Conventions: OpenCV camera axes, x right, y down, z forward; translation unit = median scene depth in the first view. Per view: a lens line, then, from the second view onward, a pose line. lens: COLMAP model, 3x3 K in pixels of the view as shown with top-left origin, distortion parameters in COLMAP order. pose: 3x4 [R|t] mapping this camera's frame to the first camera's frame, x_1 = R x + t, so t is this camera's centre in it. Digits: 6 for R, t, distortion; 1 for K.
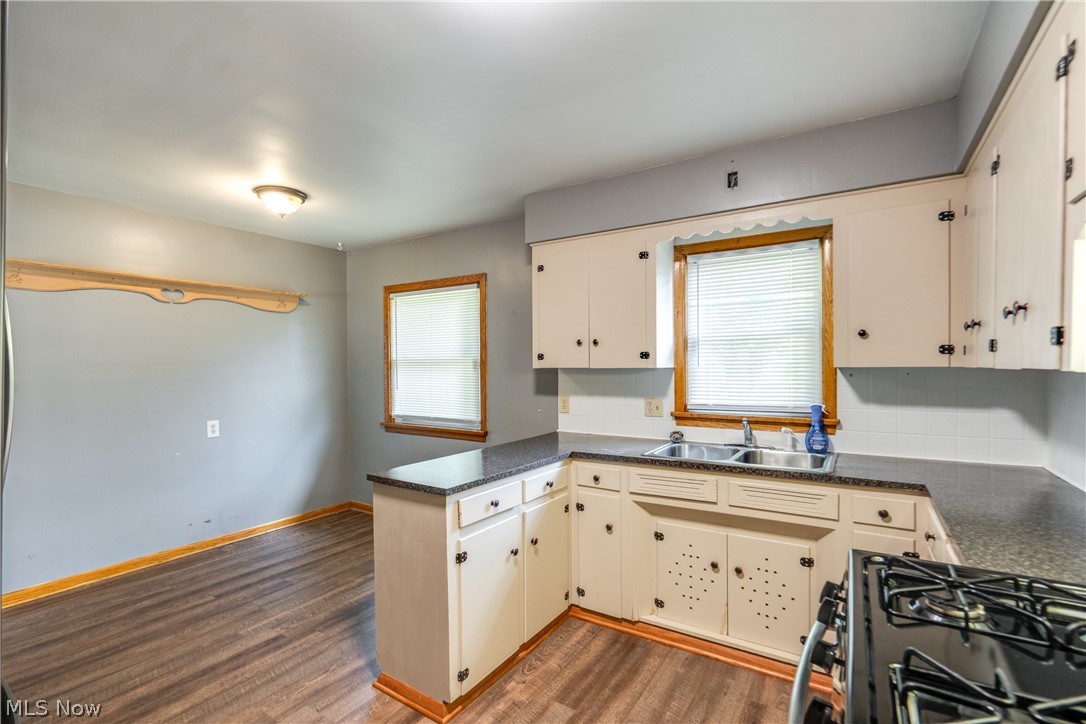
lens RADIAL K [[502.8, 0, 532.8], [0, 502.8, 368.3], [0, 0, 1]] dist [-0.014615, 0.005672]
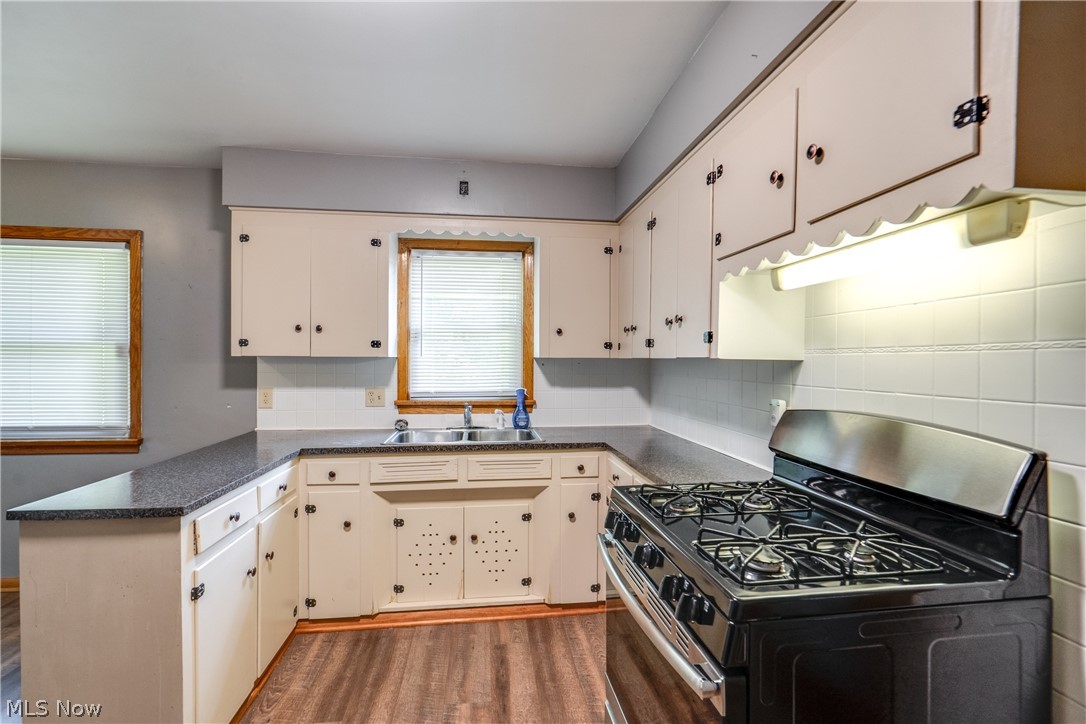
lens RADIAL K [[502.8, 0, 543.6], [0, 502.8, 363.1], [0, 0, 1]] dist [-0.014615, 0.005672]
pose [[0.753880, 0.006838, 0.656976, -0.161804], [-0.006892, 0.999973, -0.002500, 0.010689], [-0.656976, -0.002643, 0.753907, 0.035839]]
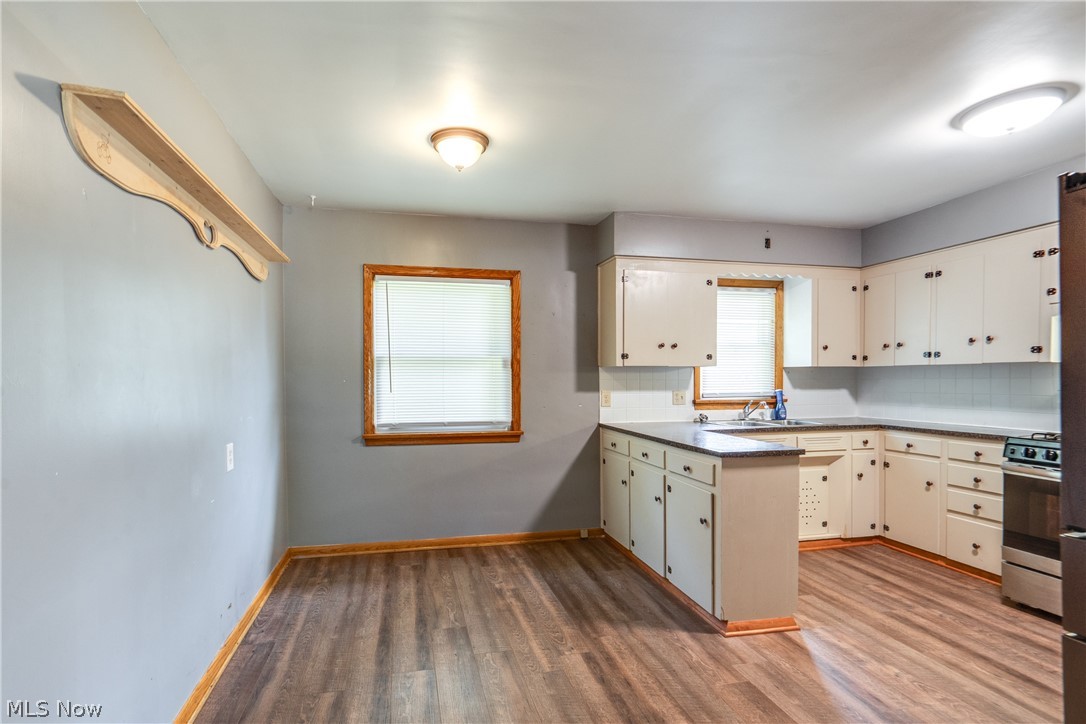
lens RADIAL K [[527.7, 0, 512.4], [0, 527.7, 383.3], [0, 0, 1]] dist [0.018506, 0.000339]
pose [[0.697053, -0.003553, 0.717011, -1.065171], [0.003776, 0.999992, 0.001285, 0.037533], [-0.717009, 0.001812, 0.697061, 0.352987]]
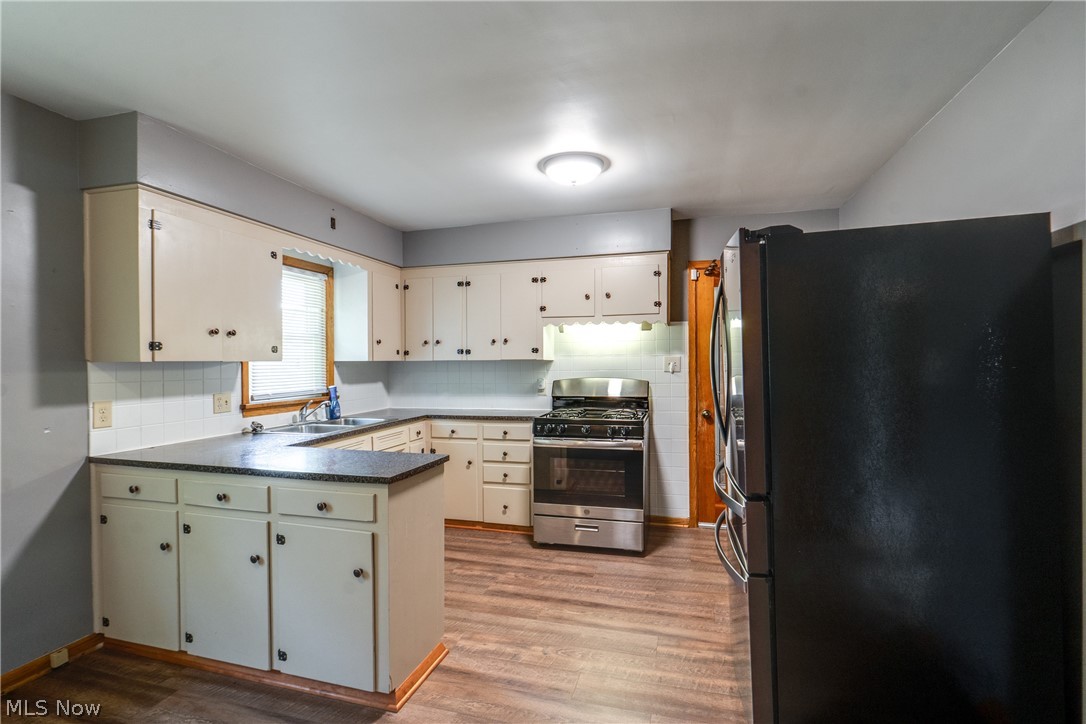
lens RADIAL K [[502.8, 0, 562.1], [0, 502.8, 362.0], [0, 0, 1]] dist [-0.014615, 0.005672]
pose [[-0.316812, 0.007213, 0.948461, -0.885580], [0.016729, 0.999858, -0.002015, 0.011950], [-0.948341, 0.015228, -0.316887, 0.692317]]
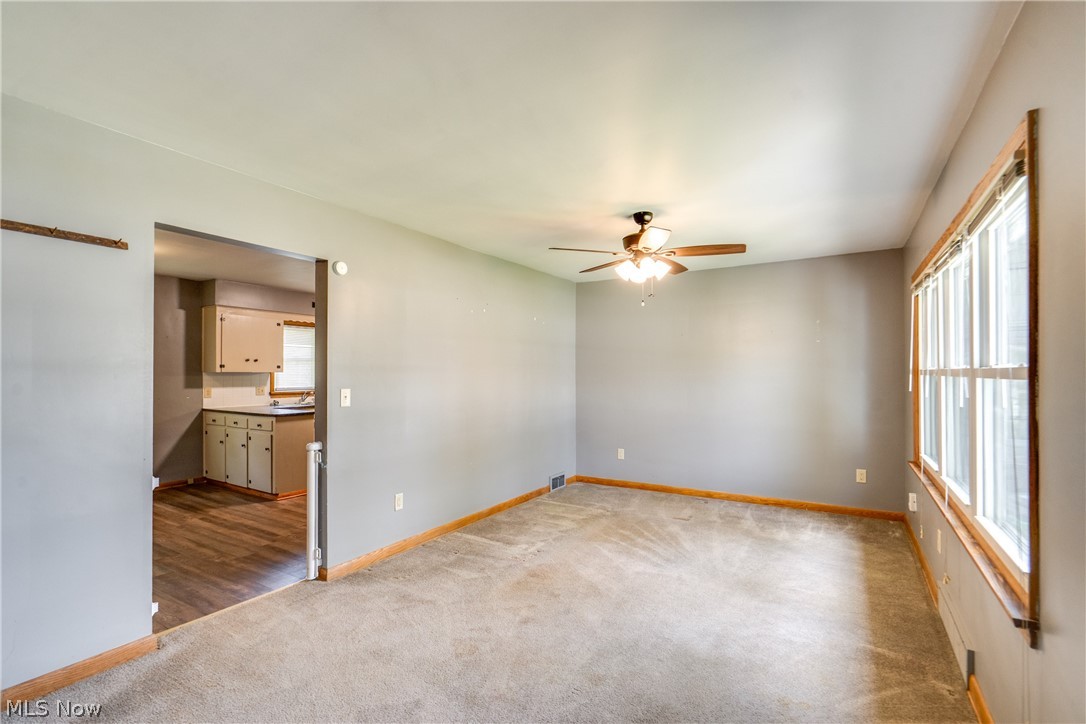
lens RADIAL K [[502.8, 0, 552.2], [0, 502.8, 368.1], [0, 0, 1]] dist [-0.014615, 0.005672]
pose [[-0.030489, 0.017953, 0.999374, -1.960912], [0.010586, 0.999788, -0.017638, 0.031807], [-0.999479, 0.010042, -0.030673, -0.186286]]
